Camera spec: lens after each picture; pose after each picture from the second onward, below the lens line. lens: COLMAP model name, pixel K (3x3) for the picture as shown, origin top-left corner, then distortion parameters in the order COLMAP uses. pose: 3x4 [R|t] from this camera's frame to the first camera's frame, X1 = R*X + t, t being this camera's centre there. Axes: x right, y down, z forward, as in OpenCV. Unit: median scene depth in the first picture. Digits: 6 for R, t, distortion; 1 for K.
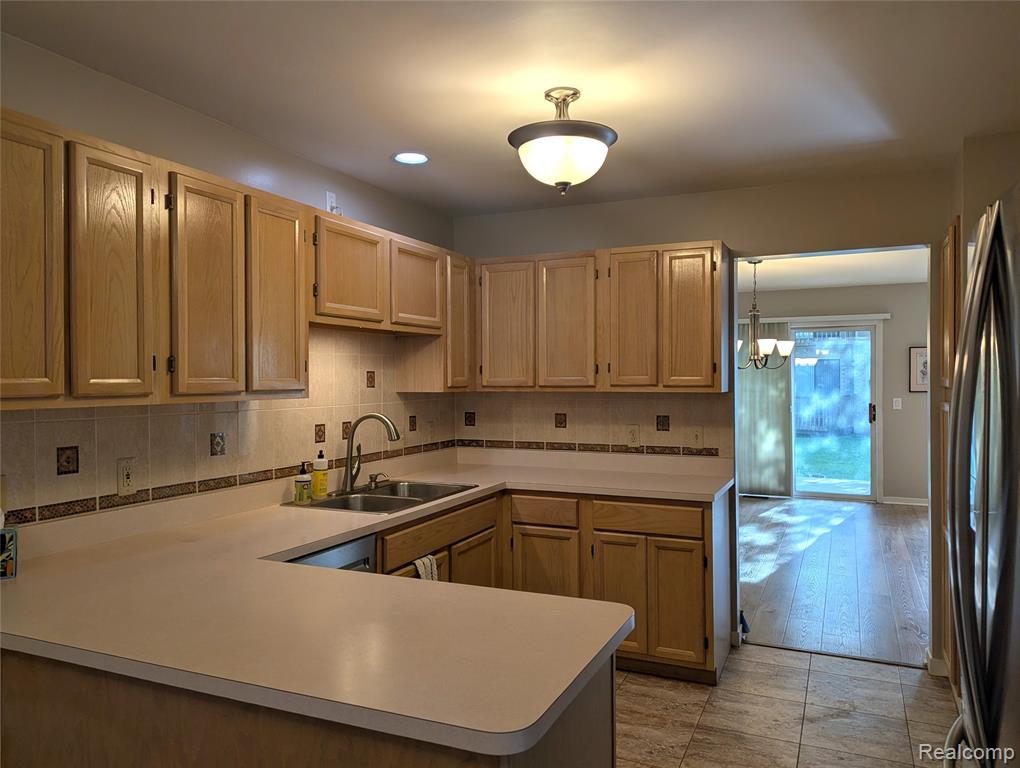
lens RADIAL K [[738.5, 0, 513.9], [0, 738.5, 376.8], [0, 0, 1]] dist [0.061457, -0.040284]
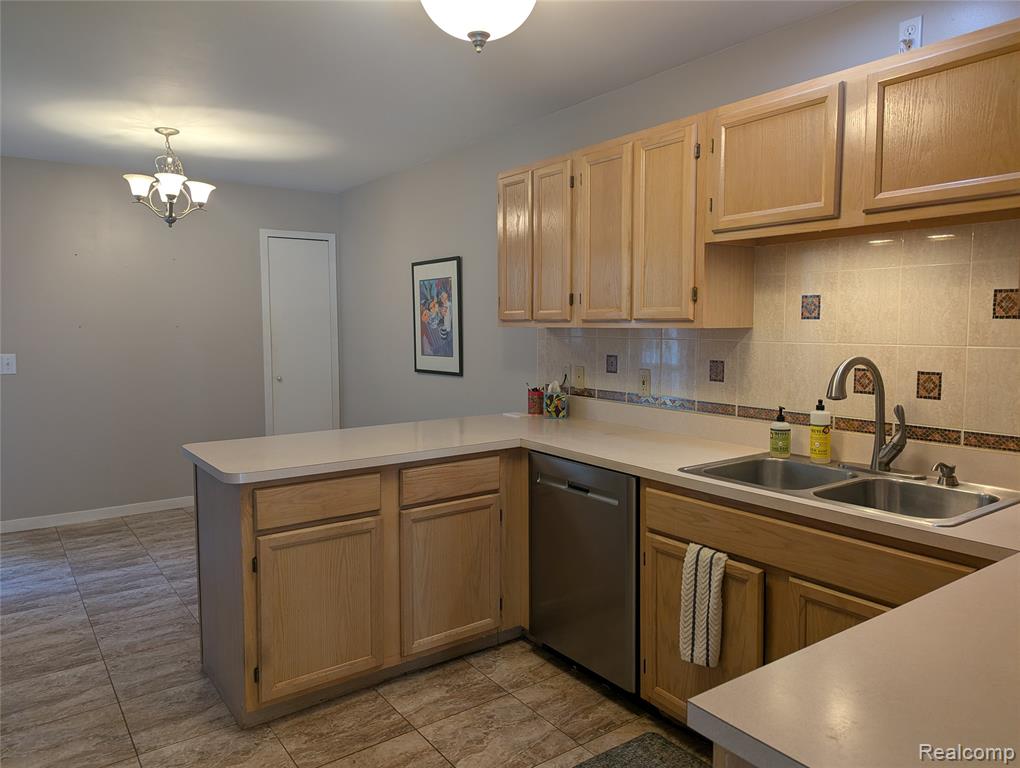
lens RADIAL K [[738.5, 0, 513.9], [0, 738.5, 376.8], [0, 0, 1]] dist [0.061457, -0.040284]
pose [[-0.507102, 0.070667, -0.858984, 0.498222], [0.006840, 0.996932, 0.077977, 0.012224], [0.861859, 0.033667, -0.506029, 1.000046]]
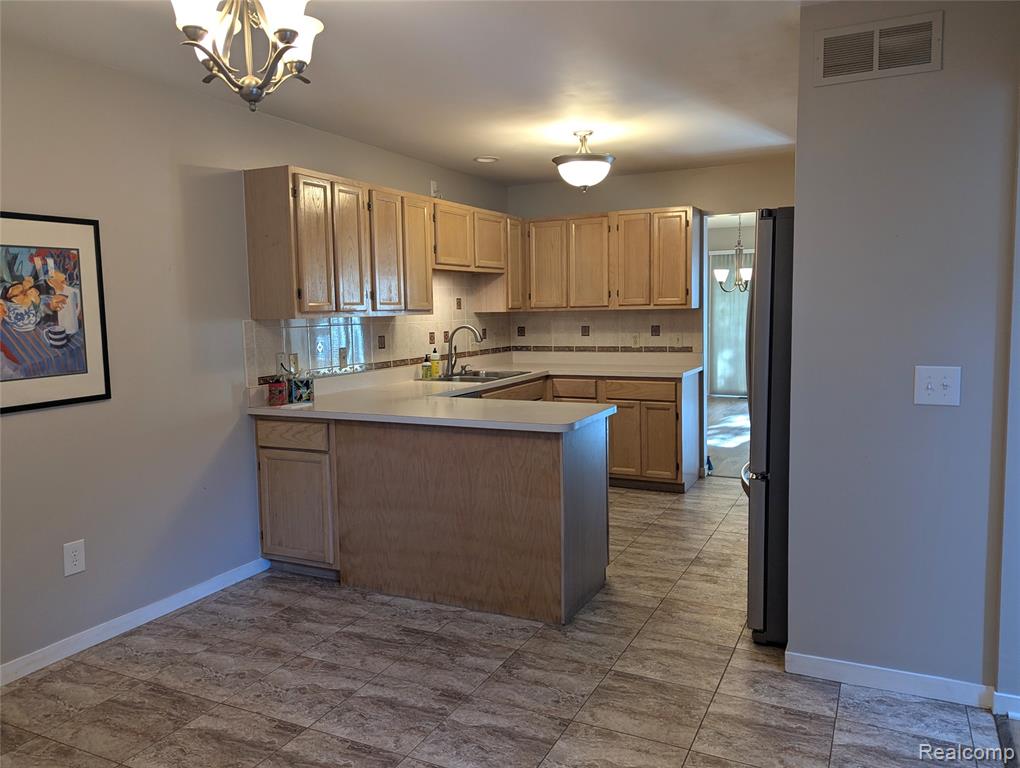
lens RADIAL K [[738.5, 0, 513.9], [0, 738.5, 376.8], [0, 0, 1]] dist [0.061457, -0.040284]
pose [[0.999167, -0.013118, -0.038648, -0.025273], [0.016800, 0.995188, 0.096533, 0.008316], [0.037195, -0.097101, 0.994579, -0.529140]]
